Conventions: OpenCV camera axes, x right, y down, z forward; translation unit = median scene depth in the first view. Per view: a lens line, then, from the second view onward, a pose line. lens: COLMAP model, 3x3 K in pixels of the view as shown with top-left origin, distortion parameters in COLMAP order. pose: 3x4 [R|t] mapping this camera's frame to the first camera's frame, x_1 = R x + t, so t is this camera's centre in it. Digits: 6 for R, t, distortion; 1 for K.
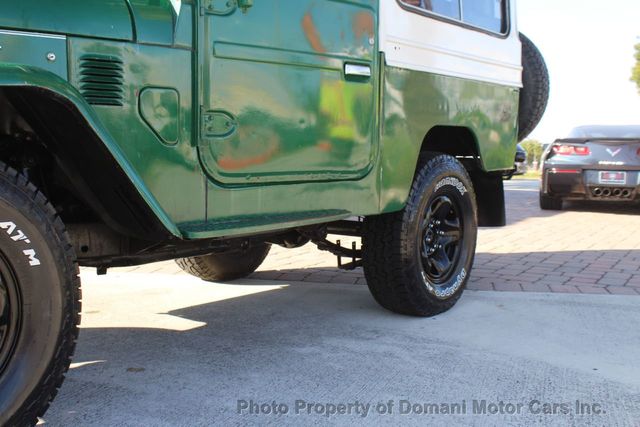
lens RADIAL K [[731.9, 0, 306.0], [0, 731.9, 201.3], [0, 0, 1]] dist [-0.092264, 0.090963]
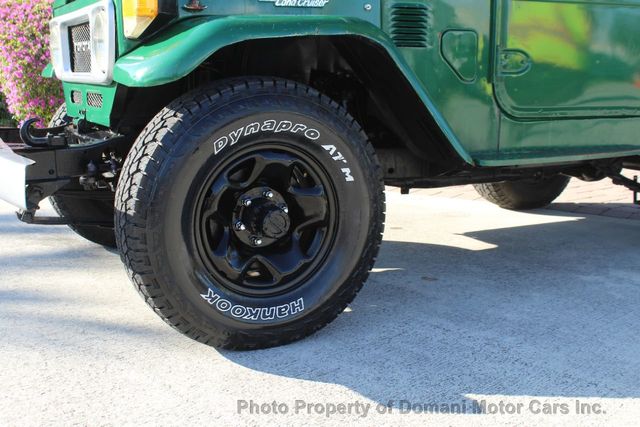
lens RADIAL K [[731.9, 0, 306.0], [0, 731.9, 201.3], [0, 0, 1]] dist [-0.092264, 0.090963]
pose [[0.913266, 0.066704, -0.401865, 0.046986], [-0.026968, 0.994238, 0.103743, -0.003613], [0.406470, -0.083907, 0.909803, -0.130107]]
